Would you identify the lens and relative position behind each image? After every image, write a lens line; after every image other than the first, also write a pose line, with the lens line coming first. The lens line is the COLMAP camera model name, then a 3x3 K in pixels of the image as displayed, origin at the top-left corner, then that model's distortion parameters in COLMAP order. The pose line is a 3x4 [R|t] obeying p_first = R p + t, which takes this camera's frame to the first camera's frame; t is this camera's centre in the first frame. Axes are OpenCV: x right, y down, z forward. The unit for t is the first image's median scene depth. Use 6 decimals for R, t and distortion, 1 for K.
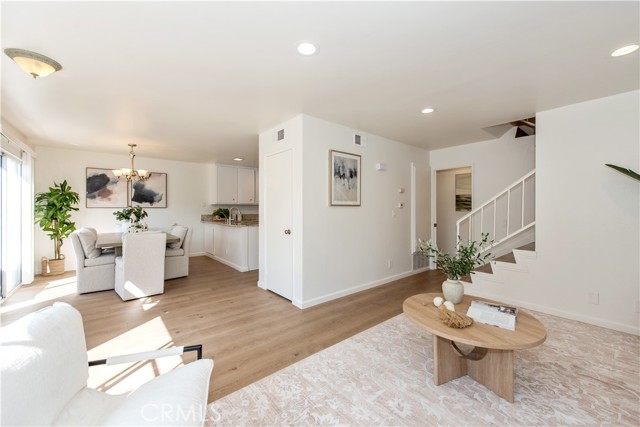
lens RADIAL K [[251.7, 0, 323.2], [0, 251.7, 207.8], [0, 0, 1]] dist [0.011942, -0.003545]
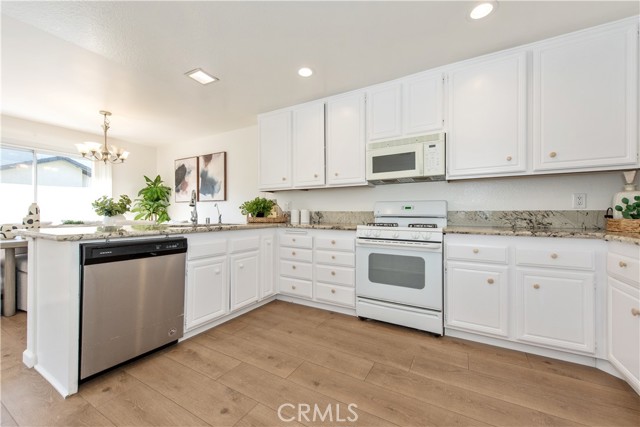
lens RADIAL K [[251.7, 0, 323.9], [0, 251.7, 212.0], [0, 0, 1]] dist [0.011942, -0.003545]
pose [[0.357700, -0.004357, -0.933826, 0.211175], [-0.001099, 0.999986, -0.005086, 0.057205], [0.933836, 0.002846, 0.357690, 1.650132]]
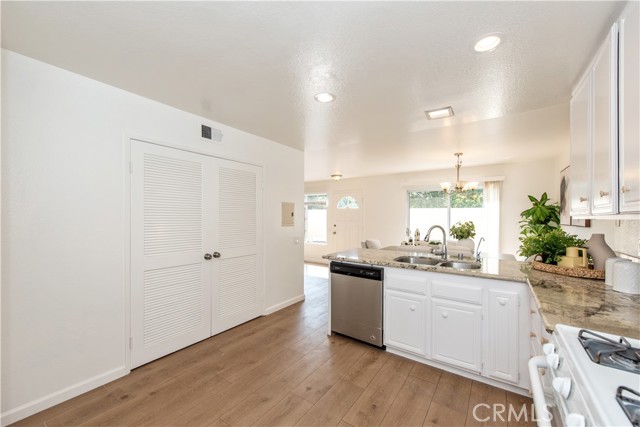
lens RADIAL K [[255.6, 0, 317.3], [0, 255.6, 216.2], [0, 0, 1]] dist [0.003989, 0.000041]
pose [[-0.967636, -0.003934, -0.252321, -0.047962], [-0.002557, 0.999980, -0.005787, -0.024477], [0.252339, -0.004955, -0.967626, 2.169995]]
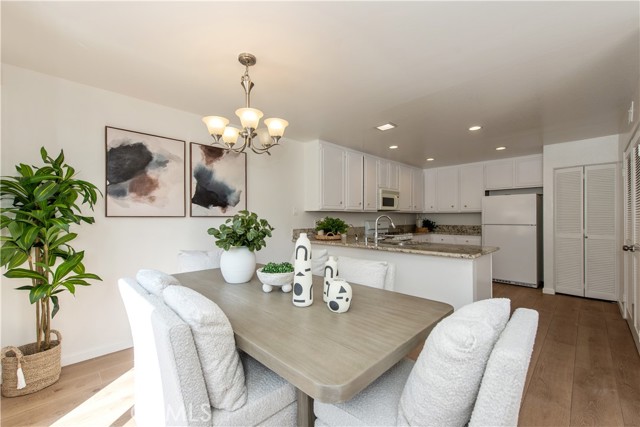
lens RADIAL K [[265.8, 0, 320.7], [0, 265.8, 216.9], [0, 0, 1]] dist [0.008083, -0.002921]
pose [[0.995764, -0.002265, 0.091913, -0.843987], [0.002785, 0.999981, -0.005533, 0.005085], [-0.091899, 0.005765, 0.995752, 0.702684]]
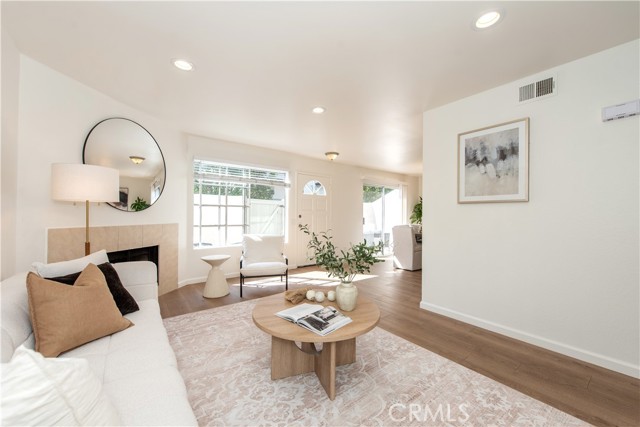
lens RADIAL K [[251.7, 0, 322.2], [0, 251.7, 215.5], [0, 0, 1]] dist [0.011942, -0.003545]
pose [[-0.041093, -0.000077, -0.999155, 0.778757], [-0.005949, 0.999982, 0.000168, 0.030310], [0.999138, 0.005950, -0.041093, 0.538621]]
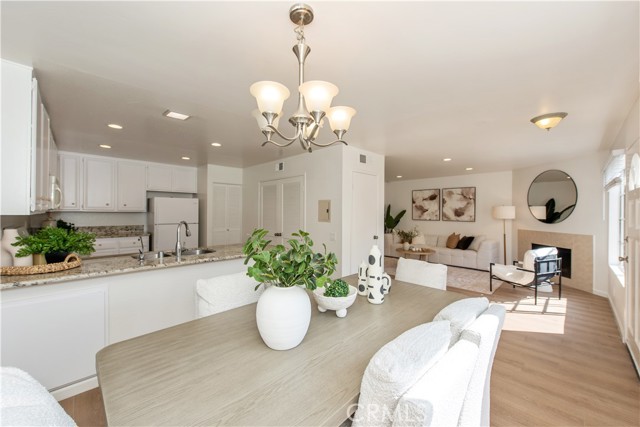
lens RADIAL K [[251.7, 0, 321.4], [0, 251.7, 211.5], [0, 0, 1]] dist [0.011942, -0.003545]
pose [[-0.084008, 0.001047, 0.996465, -1.272382], [-0.006786, 0.999976, -0.001622, -0.033655], [-0.996442, -0.006898, -0.083998, 1.244917]]
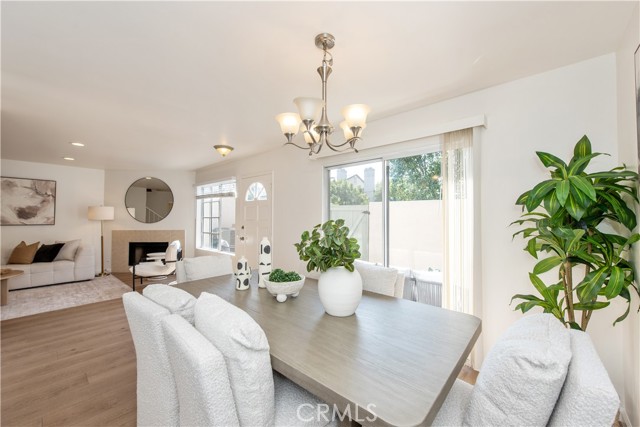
lens RADIAL K [[251.7, 0, 324.4], [0, 251.7, 211.9], [0, 0, 1]] dist [0.011942, -0.003545]
pose [[-0.989020, -0.005374, -0.147685, -0.866189], [-0.001857, 0.999712, -0.023944, -0.012348], [0.147771, -0.023407, -0.988745, 1.644567]]
